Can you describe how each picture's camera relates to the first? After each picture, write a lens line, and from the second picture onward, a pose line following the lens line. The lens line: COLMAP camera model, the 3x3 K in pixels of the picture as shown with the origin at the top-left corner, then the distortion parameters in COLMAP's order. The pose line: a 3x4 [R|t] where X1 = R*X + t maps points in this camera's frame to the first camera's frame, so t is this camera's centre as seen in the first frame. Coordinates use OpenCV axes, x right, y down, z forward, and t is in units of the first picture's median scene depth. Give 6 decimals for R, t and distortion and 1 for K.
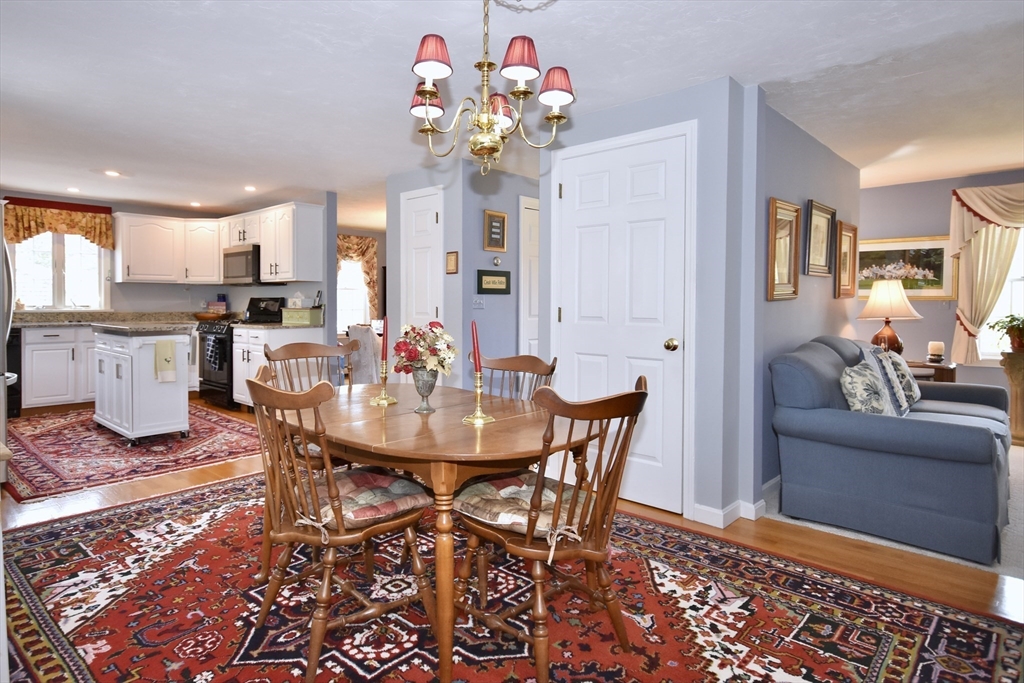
lens RADIAL K [[588.7, 0, 480.7], [0, 588.7, 312.3], [0, 0, 1]] dist [0.006395, 0.005791]
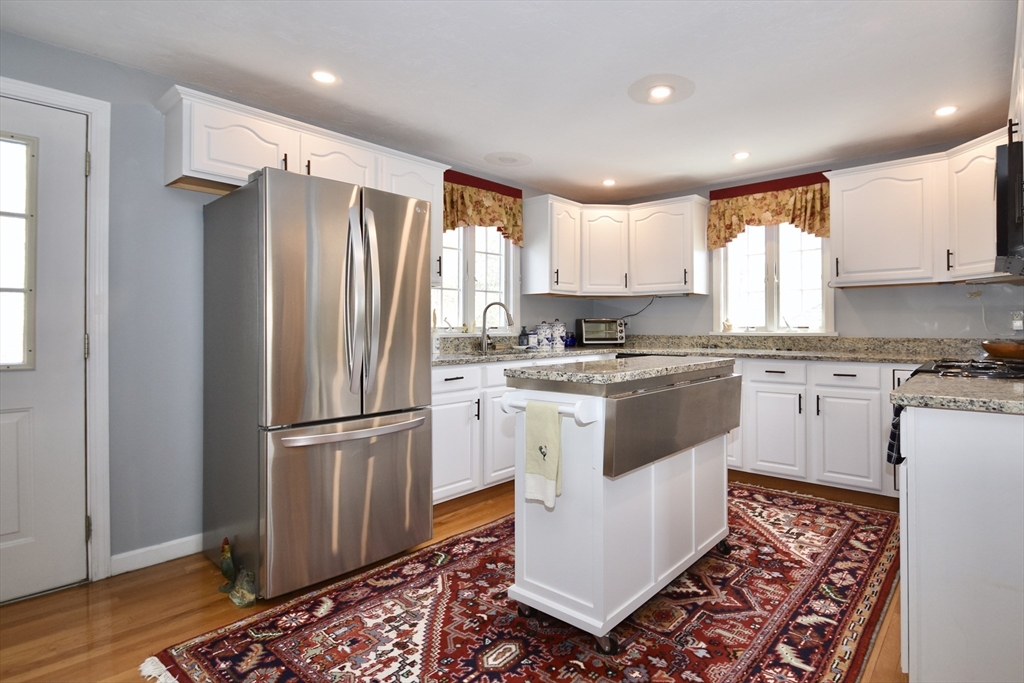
lens RADIAL K [[520.2, 0, 579.7], [0, 520.2, 323.2], [0, 0, 1]] dist [-0.010244, 0.001602]
pose [[0.114595, -0.010056, -0.993361, -0.114567], [-0.014524, 0.999825, -0.011797, -0.004594], [0.993306, 0.015779, 0.114429, 0.711514]]
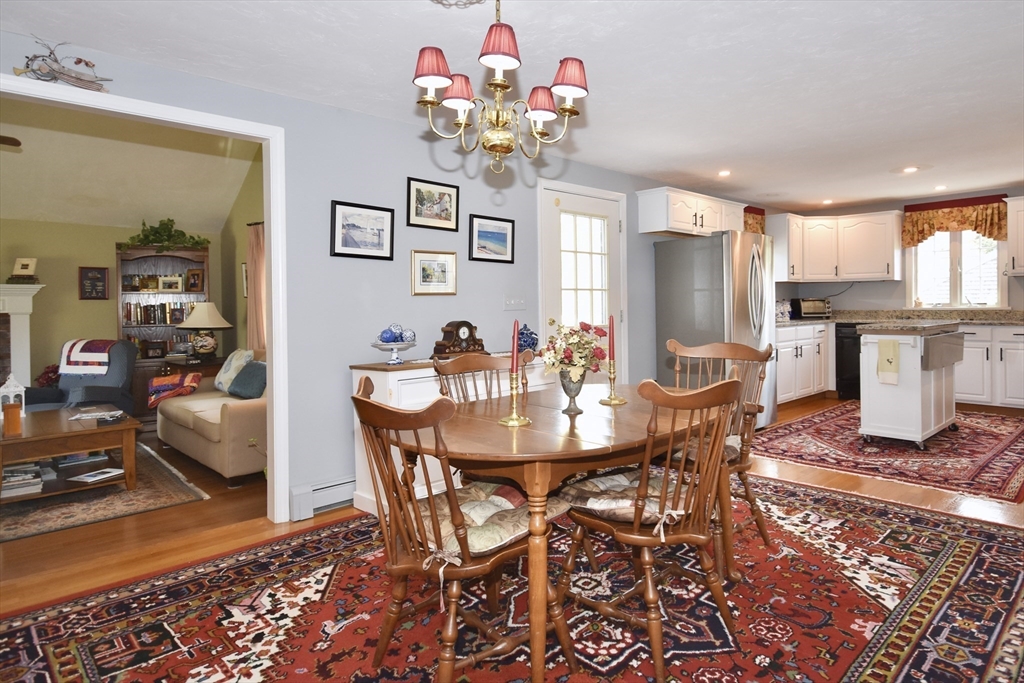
lens RADIAL K [[588.7, 0, 555.6], [0, 588.7, 309.5], [0, 0, 1]] dist [0.006395, 0.005791]
pose [[-0.017723, 0.007004, -0.999818, 0.309608], [-0.006270, 0.999955, 0.007116, -0.003494], [0.999823, 0.006395, -0.017678, 0.346728]]
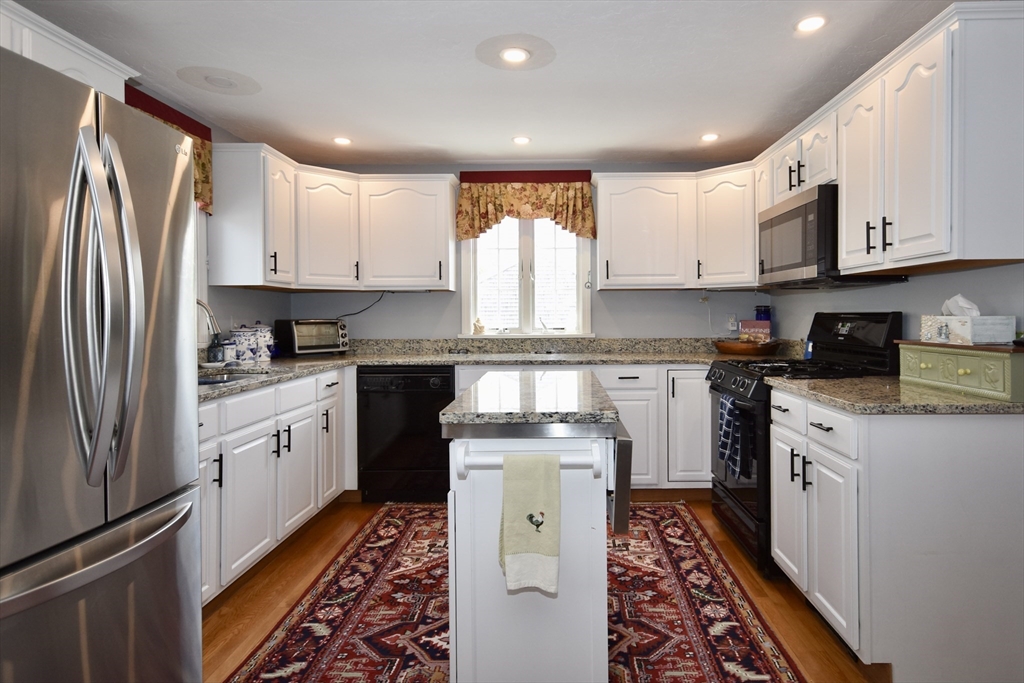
lens RADIAL K [[588.7, 0, 557.2], [0, 588.7, 319.5], [0, 0, 1]] dist [0.006395, 0.005791]
pose [[0.699438, -0.001487, -0.714692, -0.216471], [-0.003748, 0.999976, -0.005749, -0.017444], [0.714683, 0.006699, 0.699416, 0.570685]]
